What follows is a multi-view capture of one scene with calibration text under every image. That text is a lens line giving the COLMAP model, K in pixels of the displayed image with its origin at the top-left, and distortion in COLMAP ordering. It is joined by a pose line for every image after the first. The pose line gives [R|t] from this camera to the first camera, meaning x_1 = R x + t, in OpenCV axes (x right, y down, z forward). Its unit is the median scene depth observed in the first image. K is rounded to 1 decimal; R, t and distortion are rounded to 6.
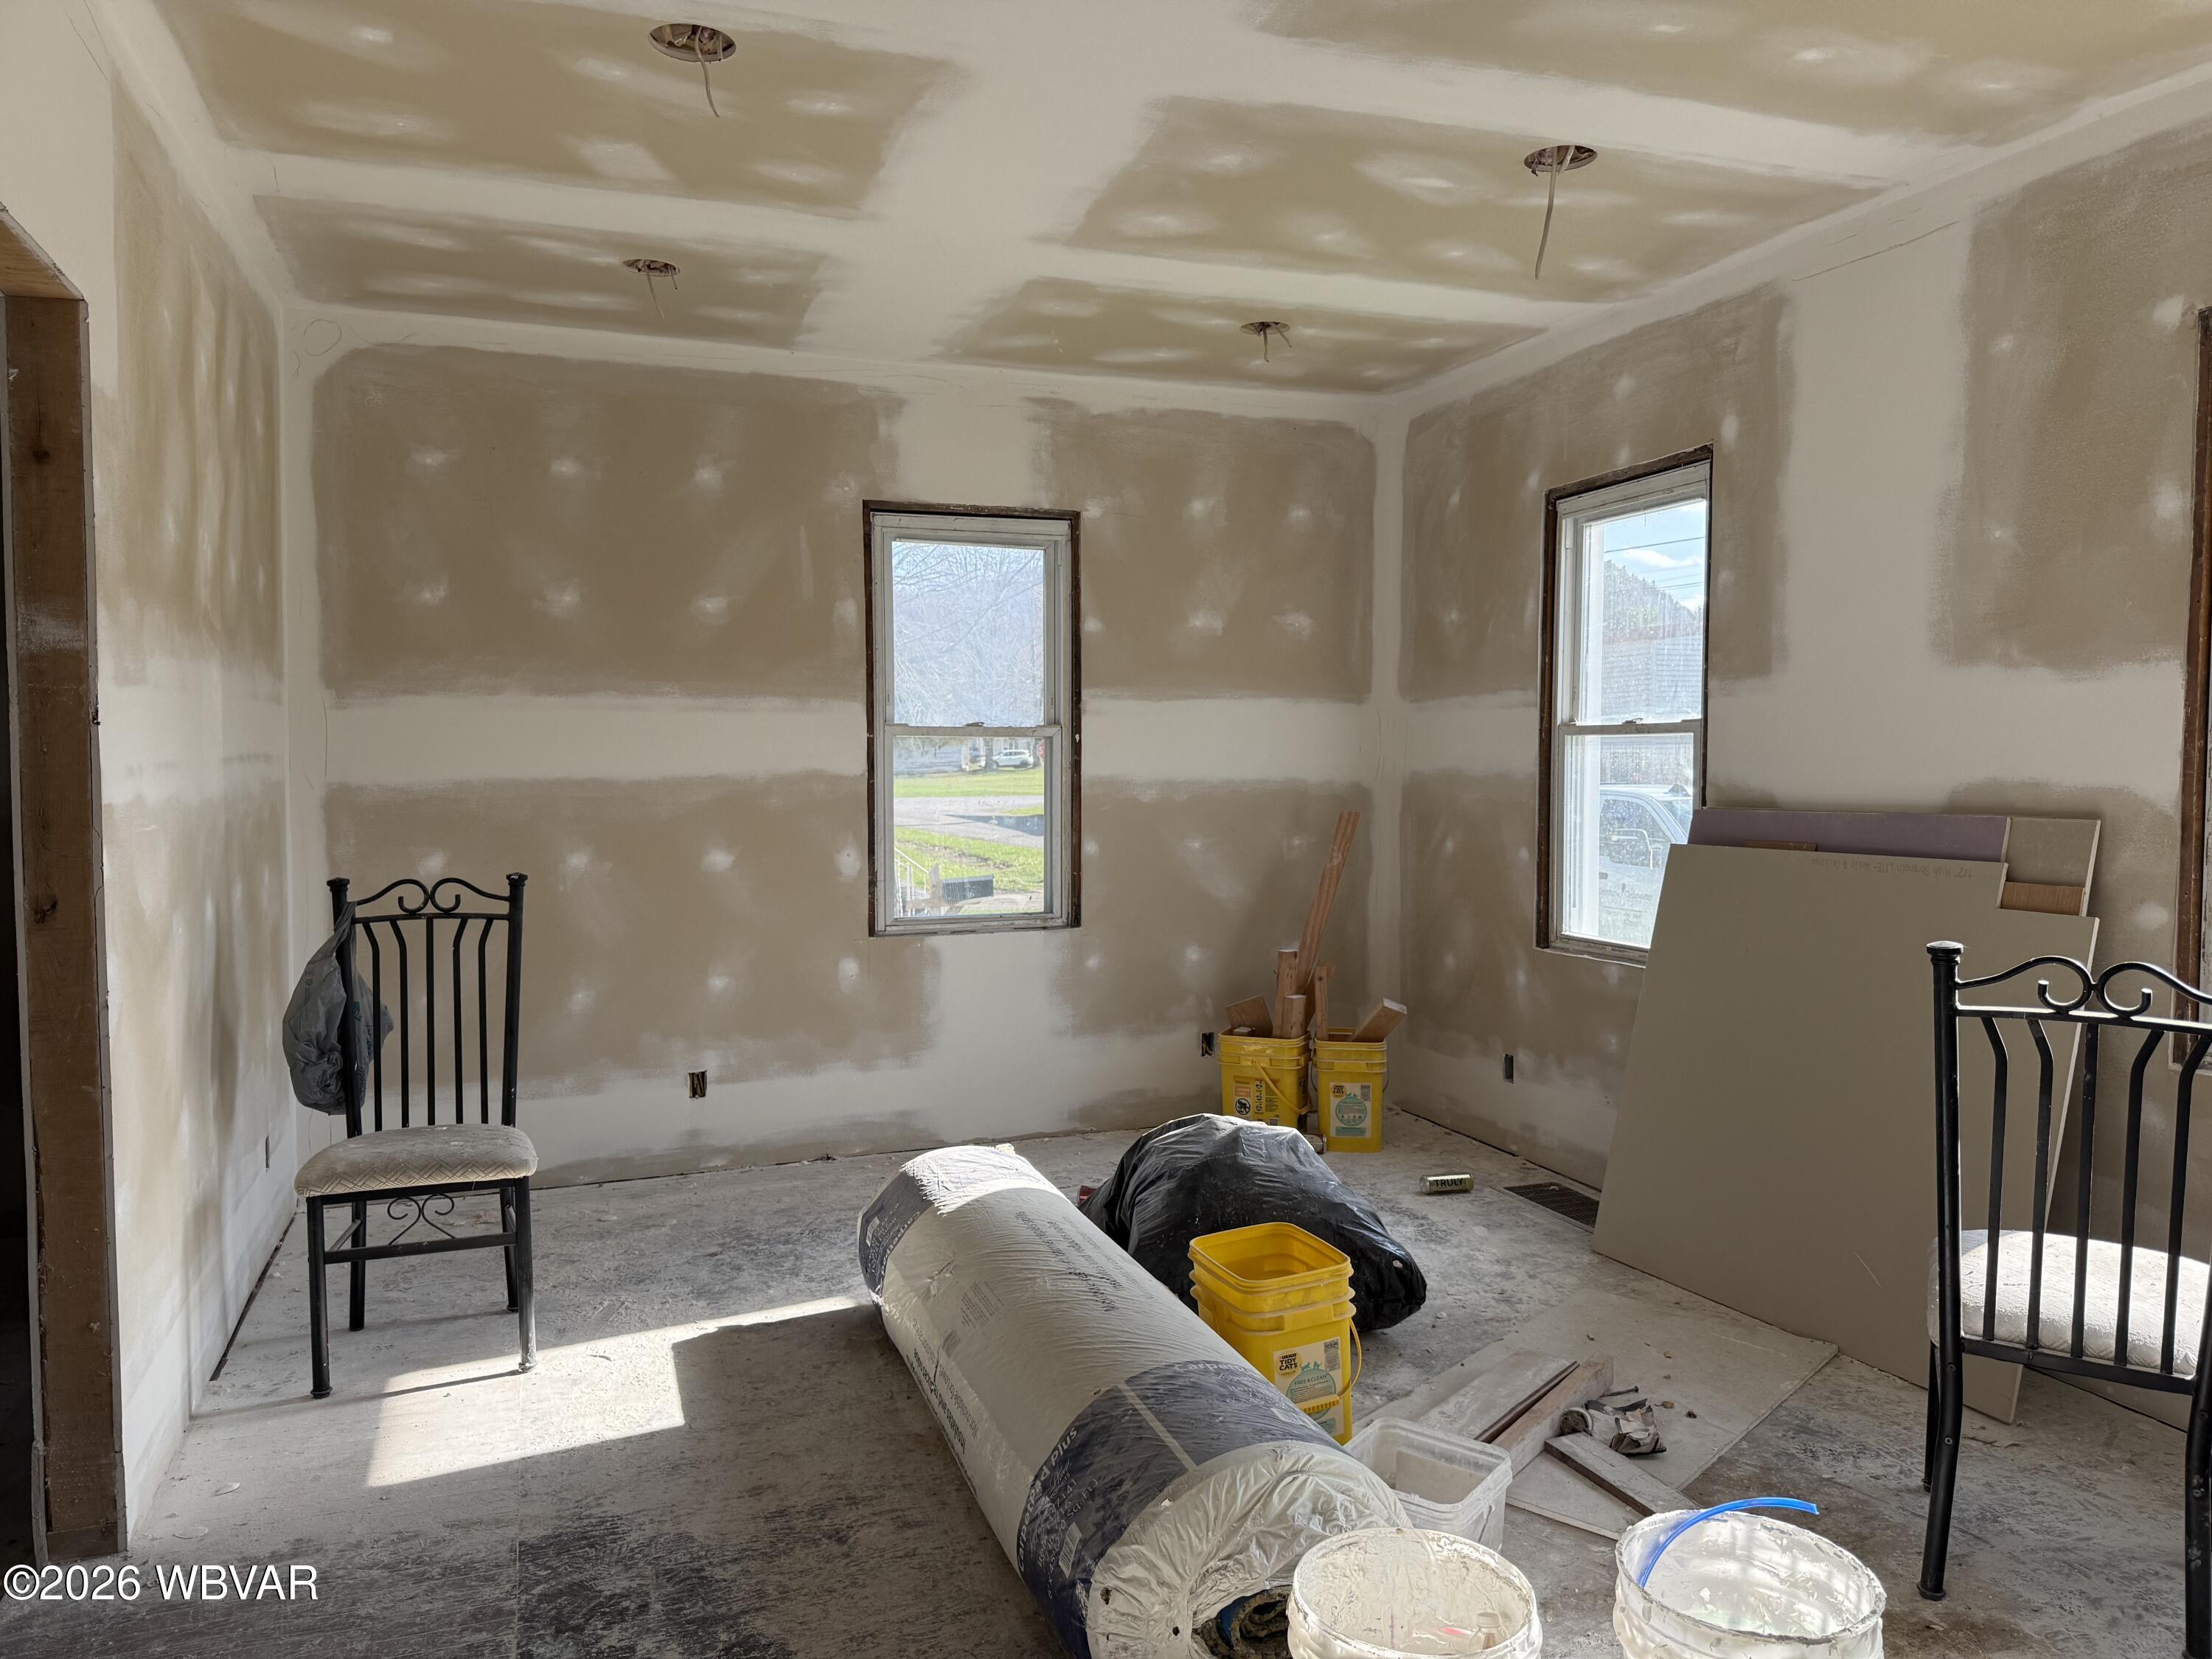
lens RADIAL K [[1527.7, 0, 1104.9], [0, 1527.7, 842.0], [0, 0, 1]] dist [0.048599, -0.017085]
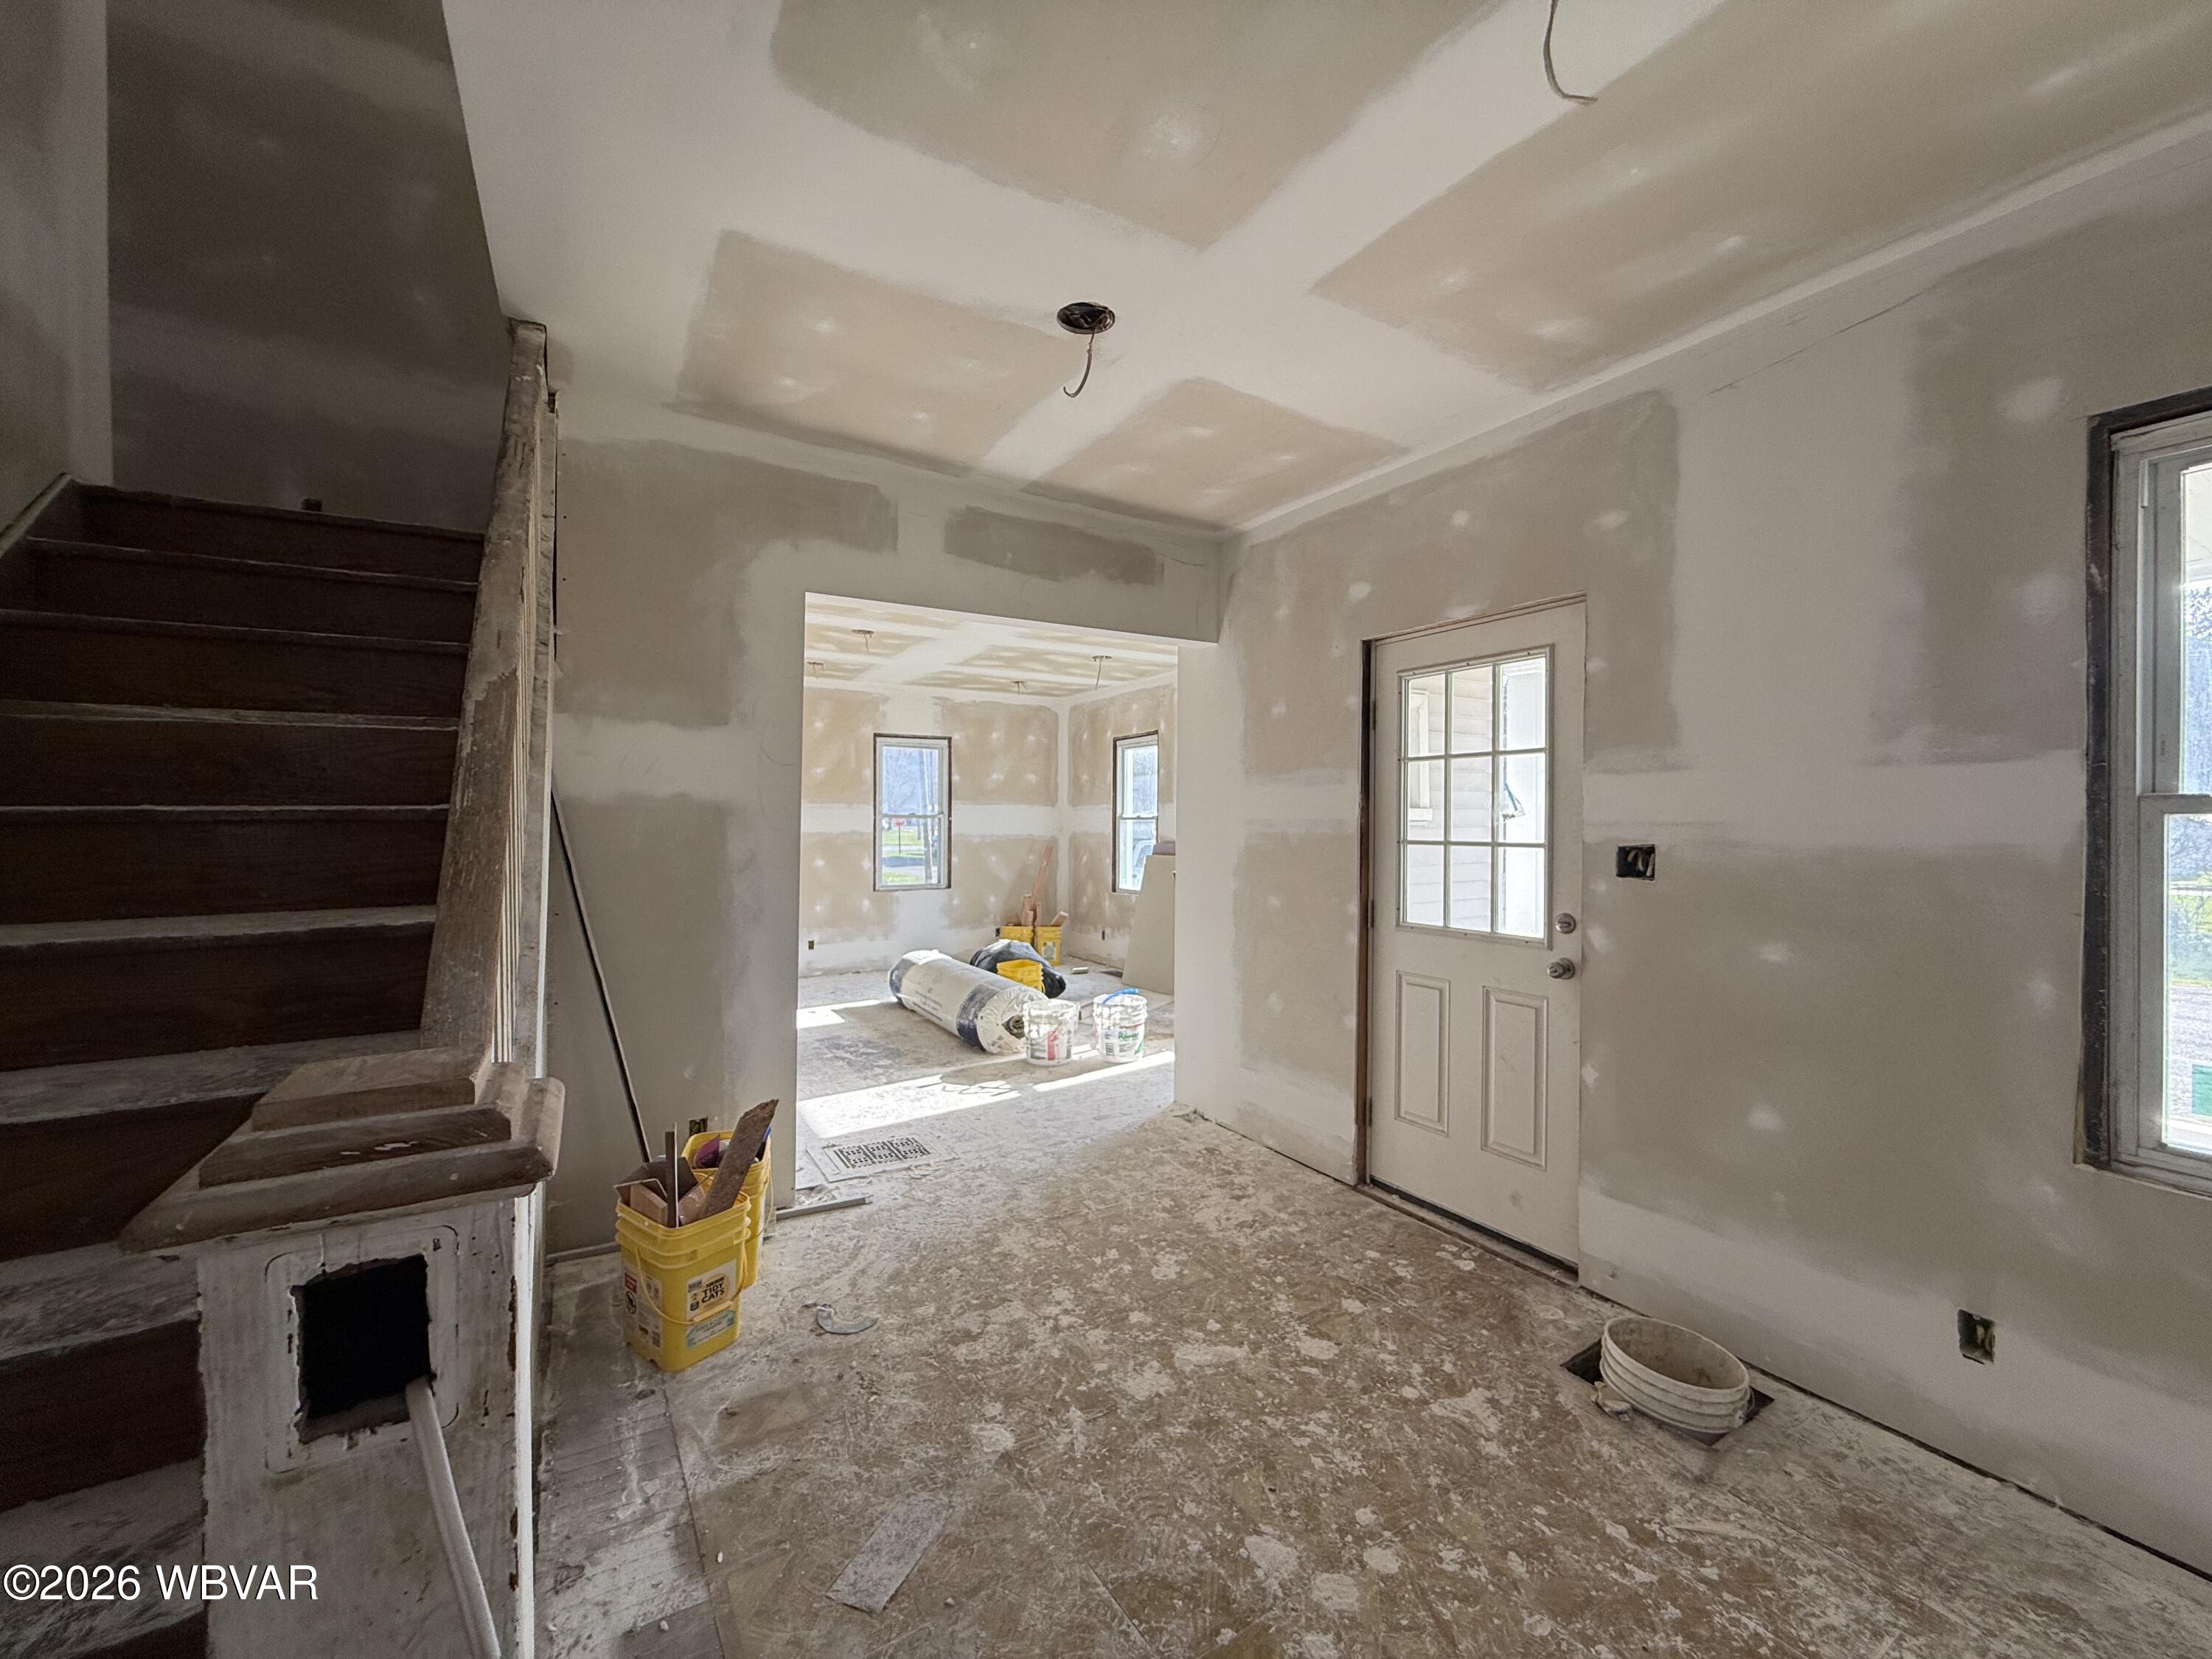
lens RADIAL K [[874.6, 0, 1096.6], [0, 874.6, 830.6], [0, 0, 1]] dist [-0.000446, 0.000276]
pose [[0.981709, 0.005659, 0.190305, -0.063929], [0.003938, 0.998741, -0.050014, 0.034496], [-0.190348, 0.049849, 0.980450, -0.631770]]
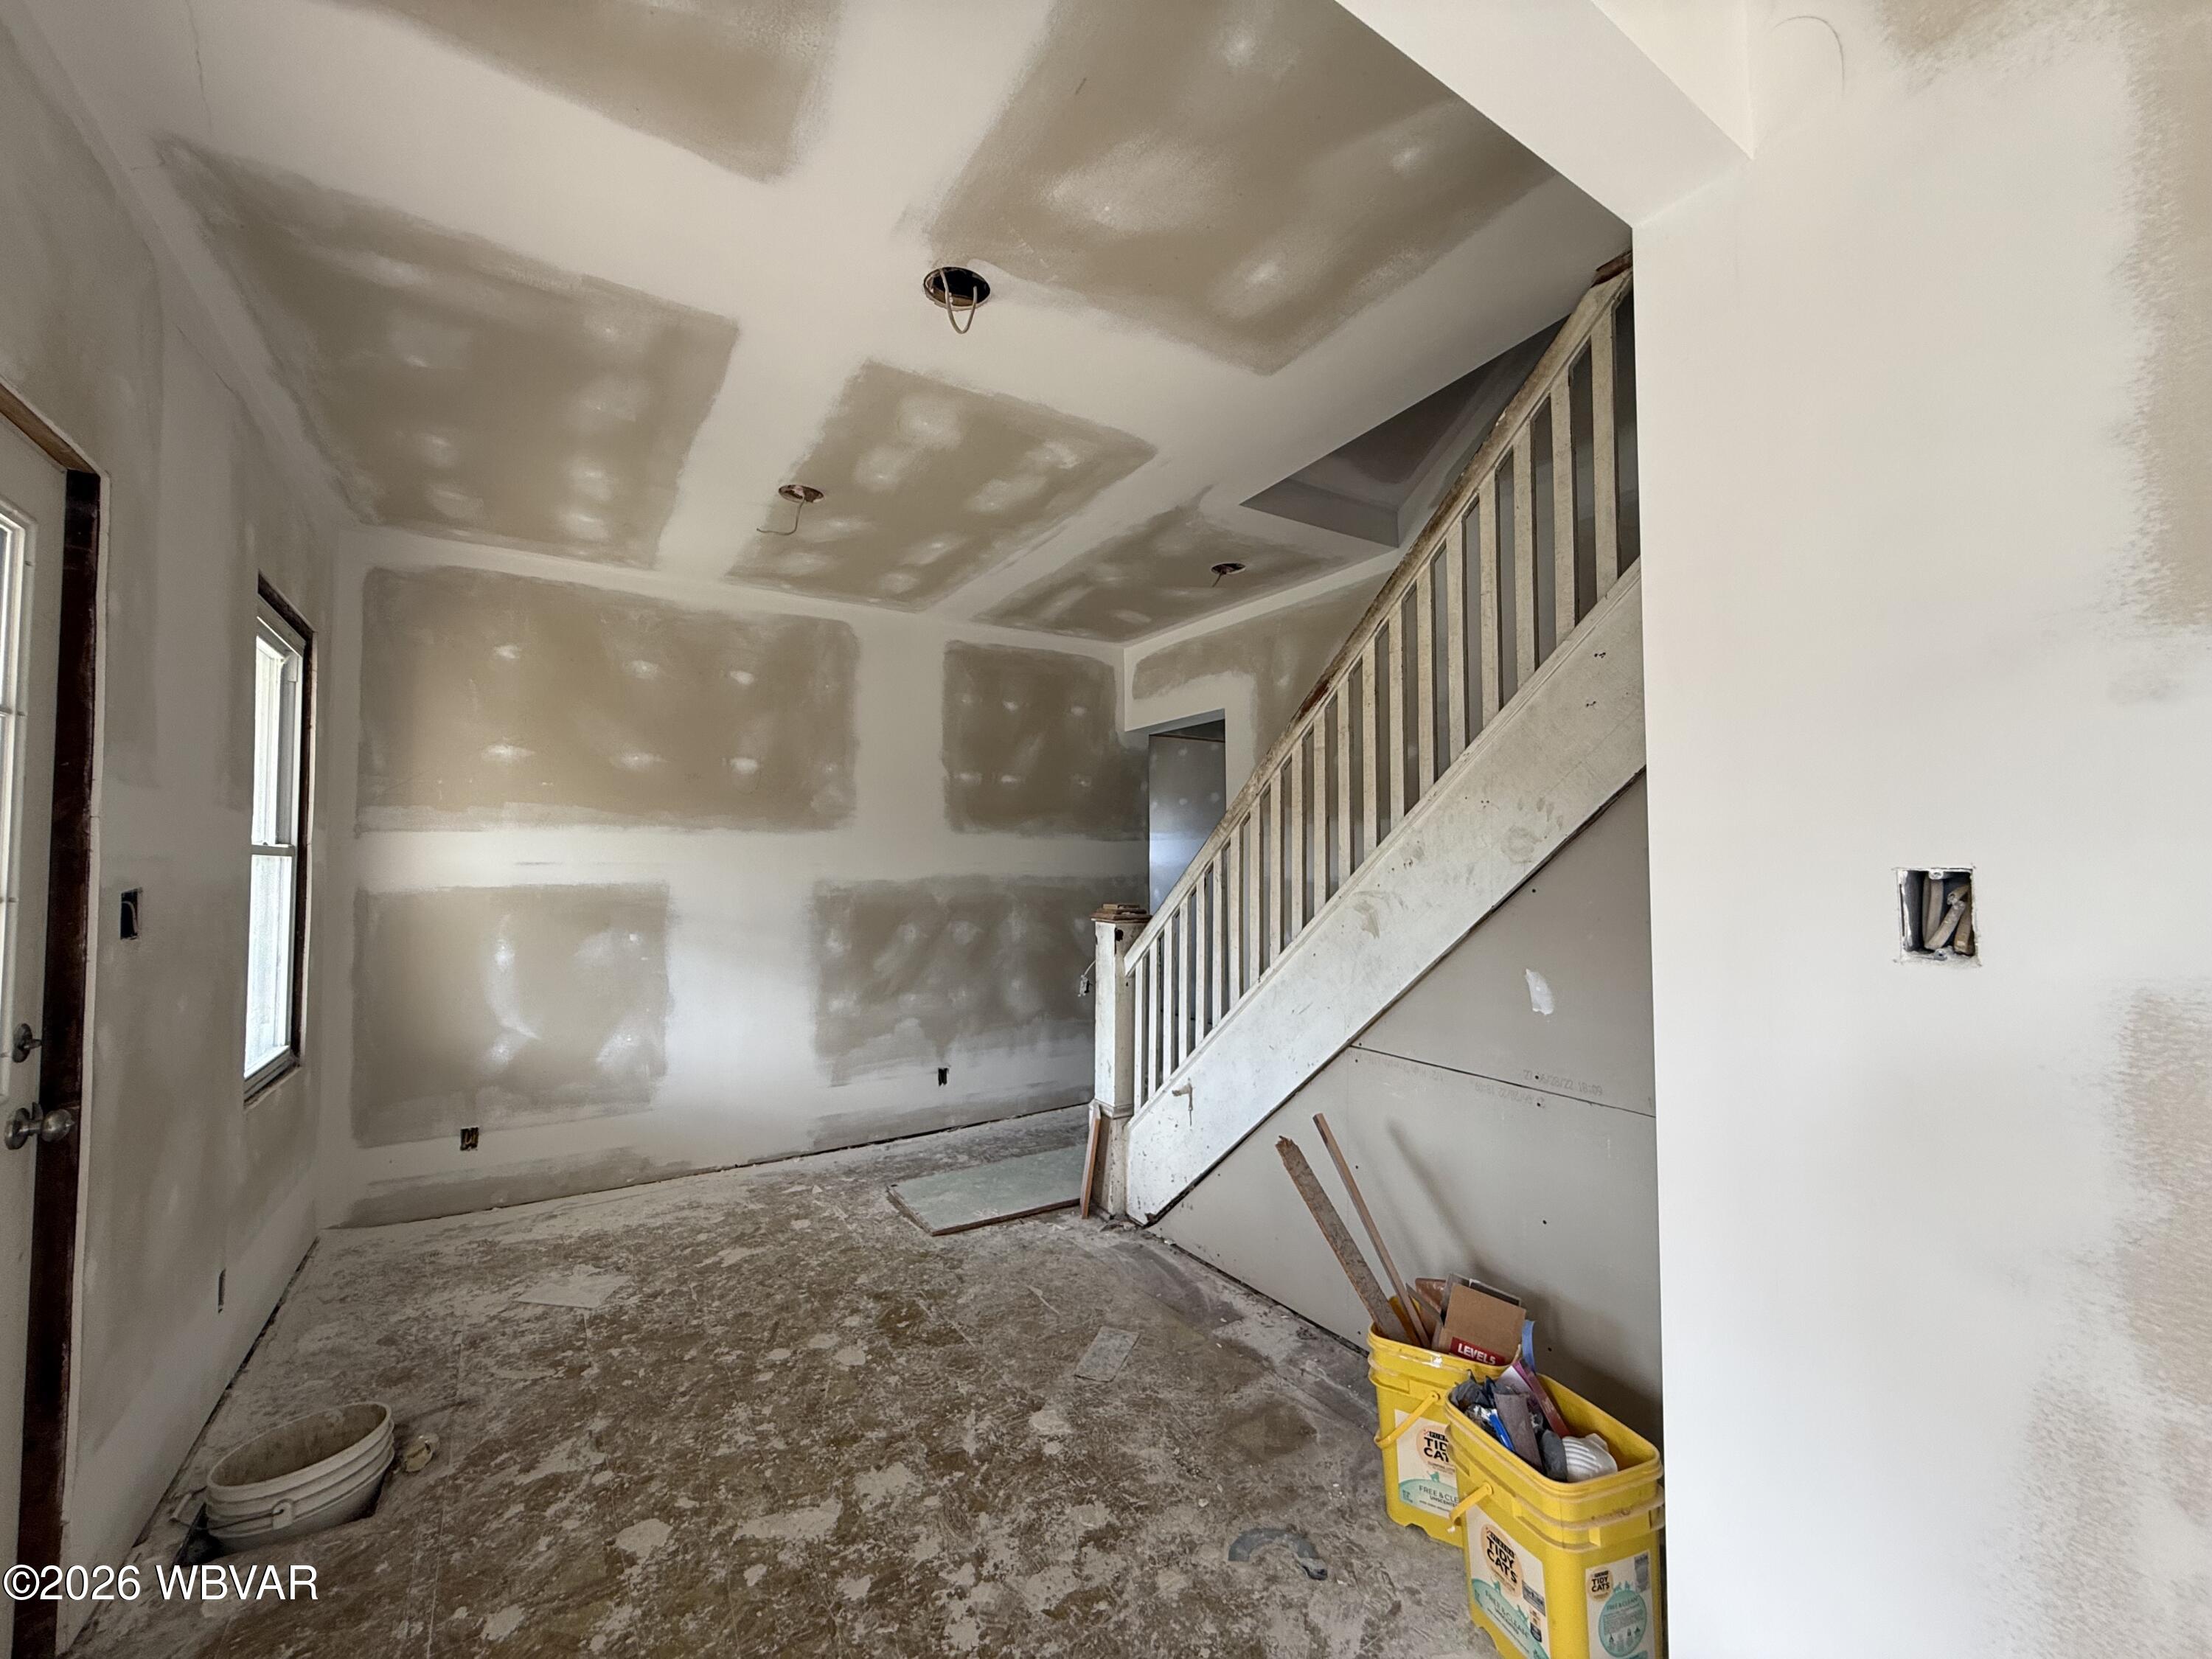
lens RADIAL K [[874.6, 0, 1091.6], [0, 874.6, 829.2], [0, 0, 1]] dist [-0.000446, 0.000276]
pose [[-0.978898, -0.002430, -0.204333, 0.035817], [-0.005415, 0.999887, 0.014050, -0.011137], [0.204276, 0.014860, -0.978801, 0.204894]]
